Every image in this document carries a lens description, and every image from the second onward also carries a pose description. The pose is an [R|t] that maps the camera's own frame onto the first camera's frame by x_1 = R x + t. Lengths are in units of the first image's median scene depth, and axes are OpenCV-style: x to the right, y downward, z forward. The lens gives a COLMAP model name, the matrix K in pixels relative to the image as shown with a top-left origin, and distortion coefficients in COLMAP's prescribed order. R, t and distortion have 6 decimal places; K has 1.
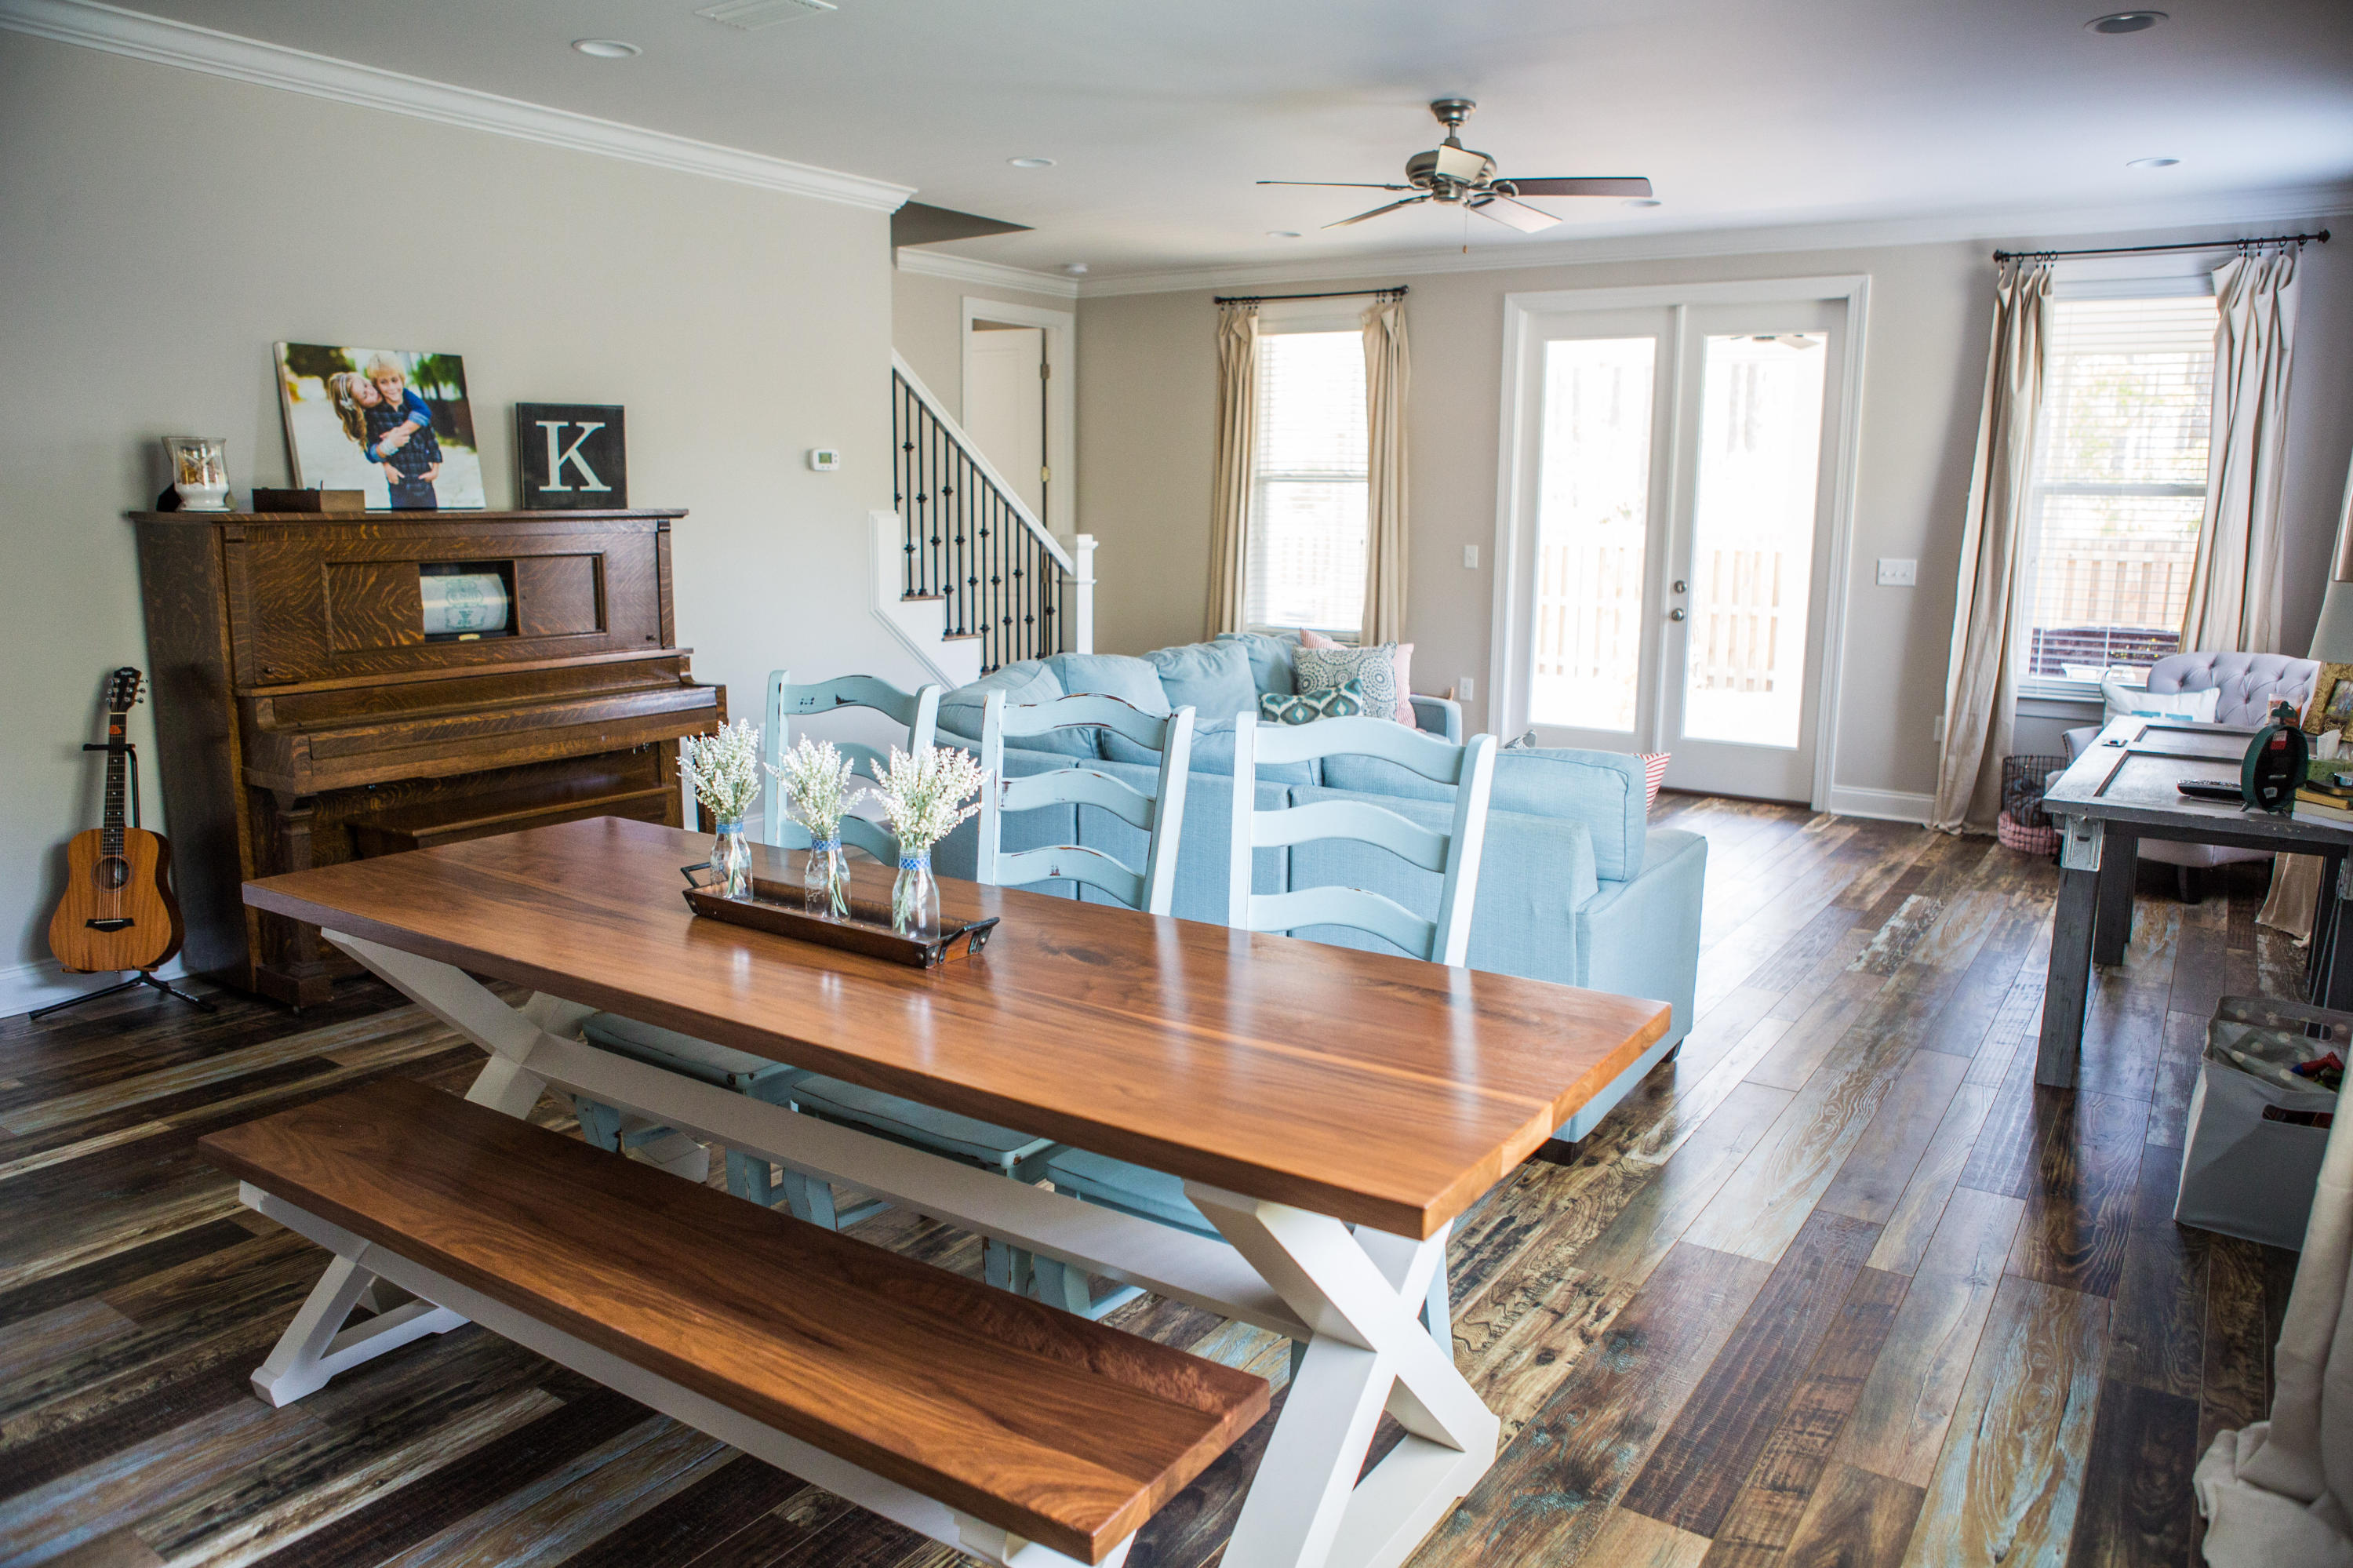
lens RADIAL K [[1623.1, 0, 1176.5], [0, 1623.1, 784.0], [0, 0, 1]] dist [-0.105142, 0.079136]
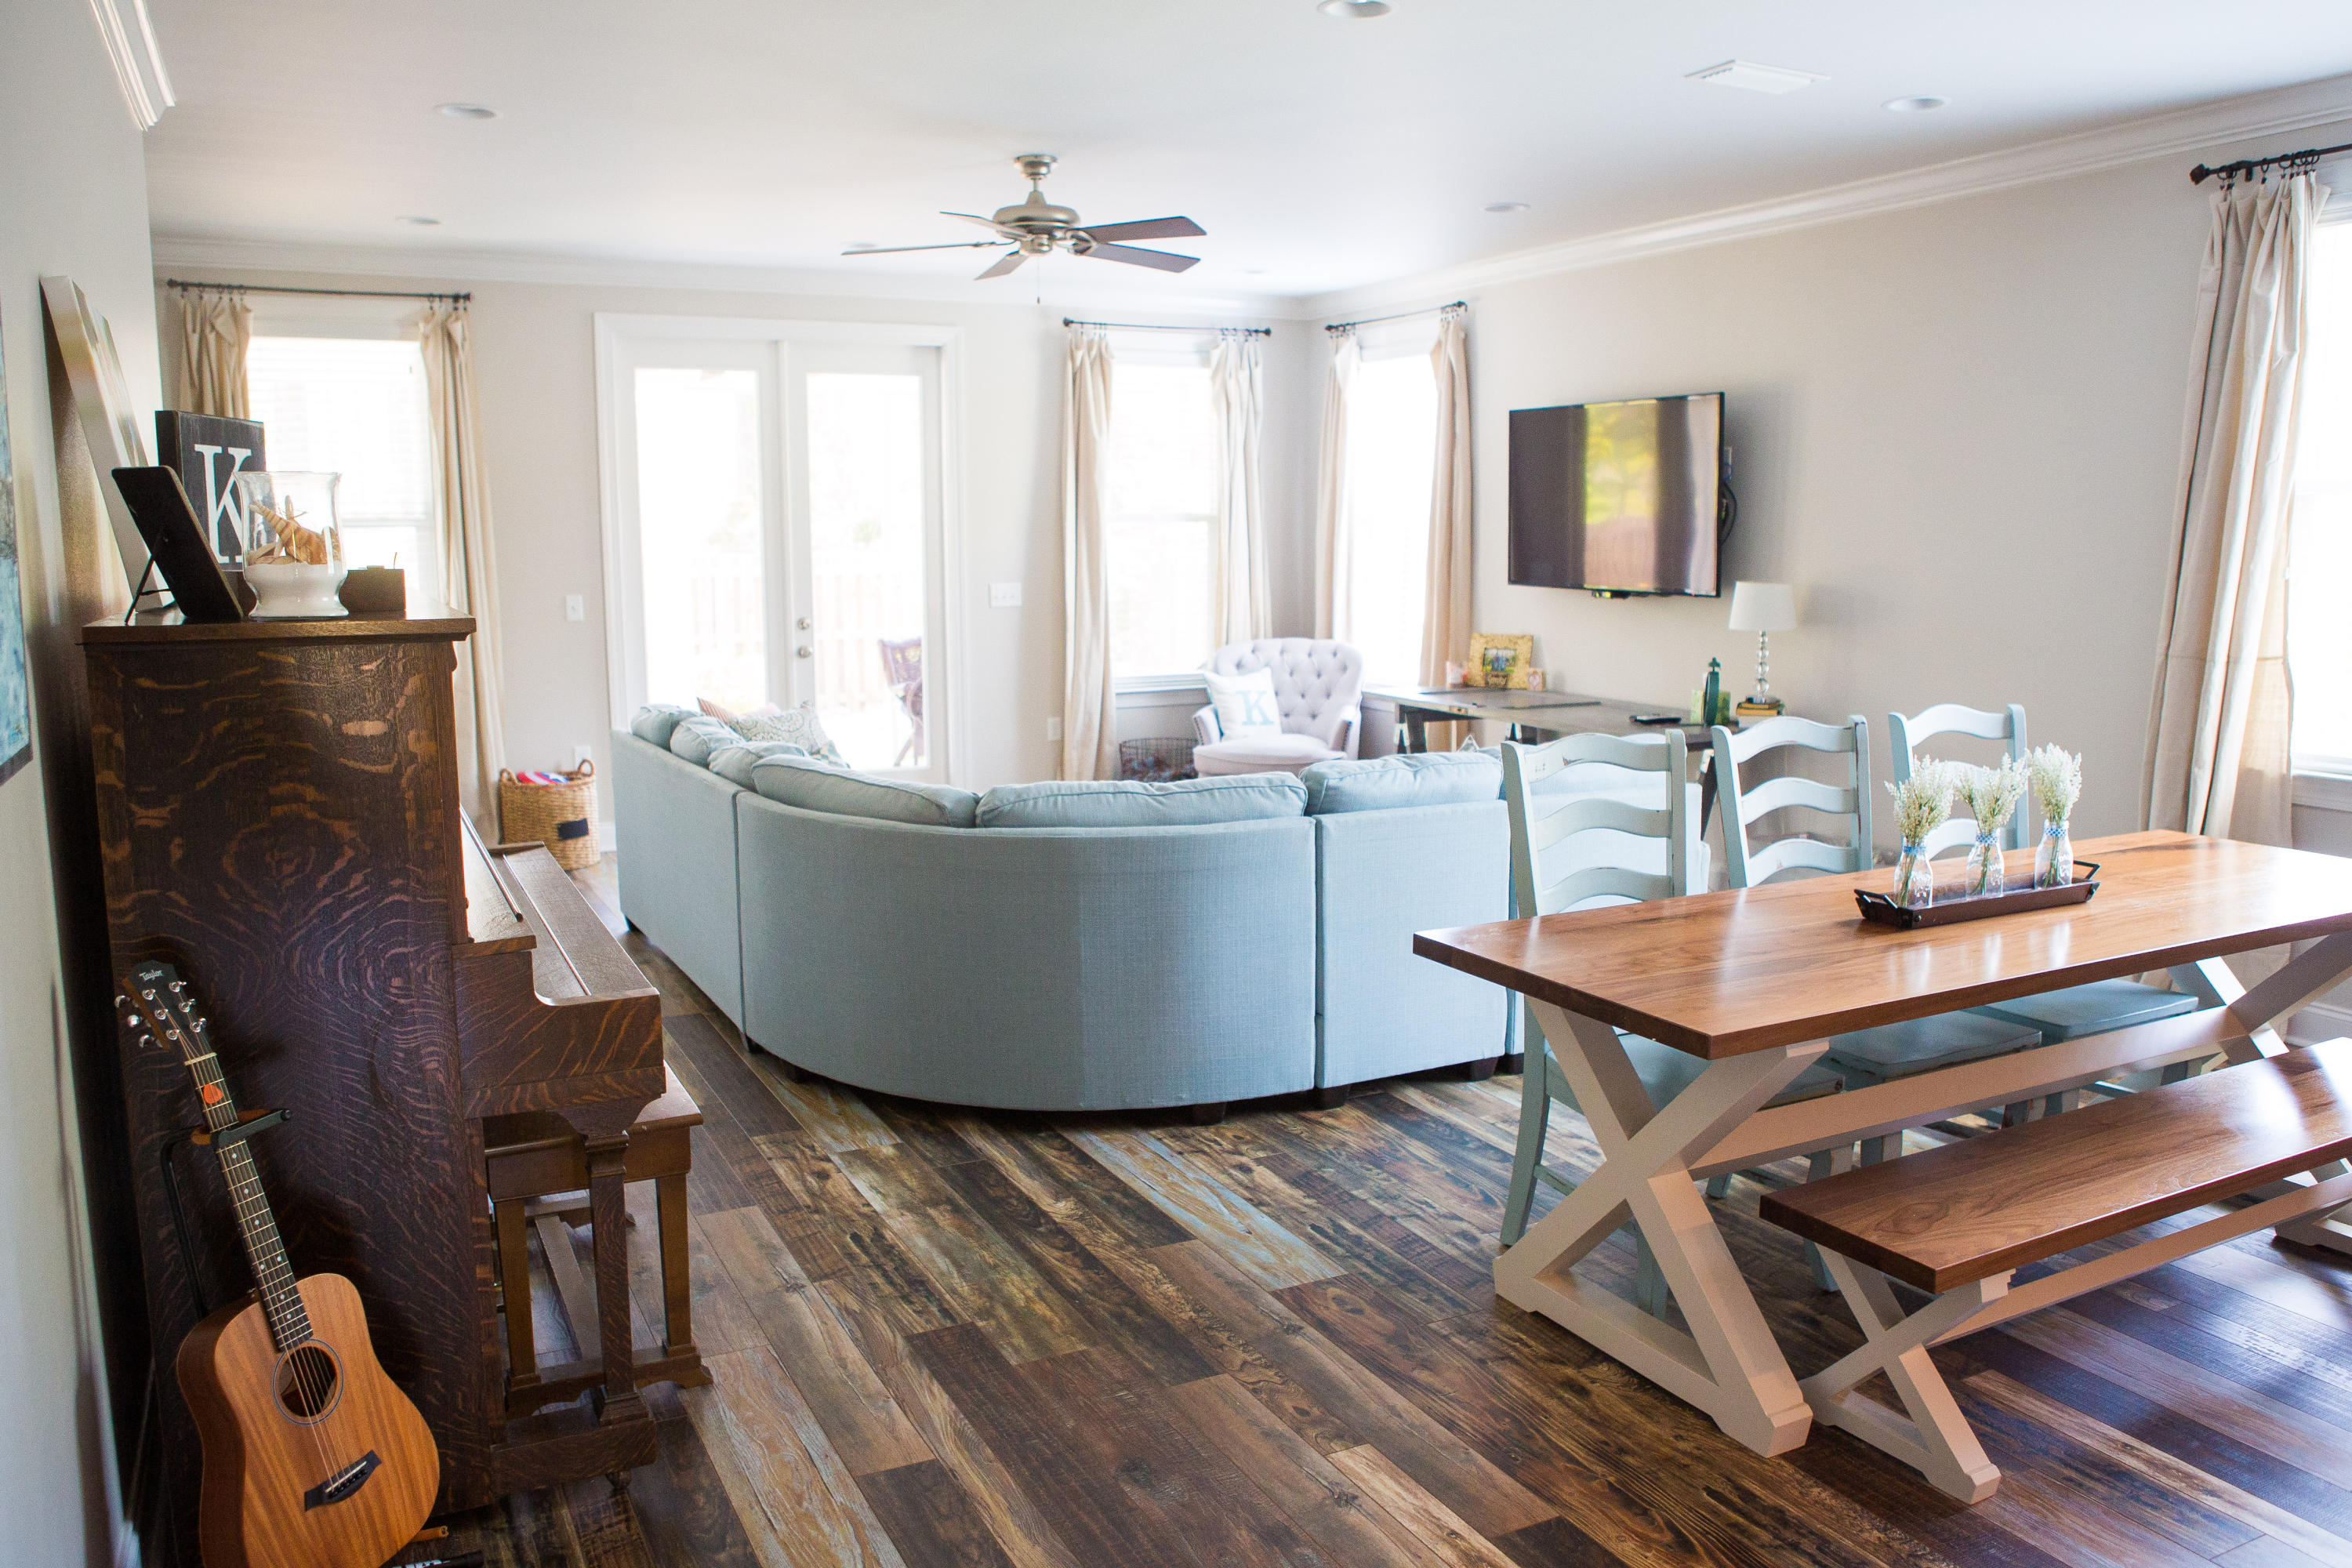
lens RADIAL K [[1791.2, 0, 1176.0], [0, 1791.2, 784.0], [0, 0, 1]] dist [-0.151006, 0.164302]
pose [[0.479243, -0.137787, 0.866799, -0.627528], [0.160206, 0.984741, 0.067958, -0.073448], [-0.862937, 0.106298, 0.494005, 0.315778]]
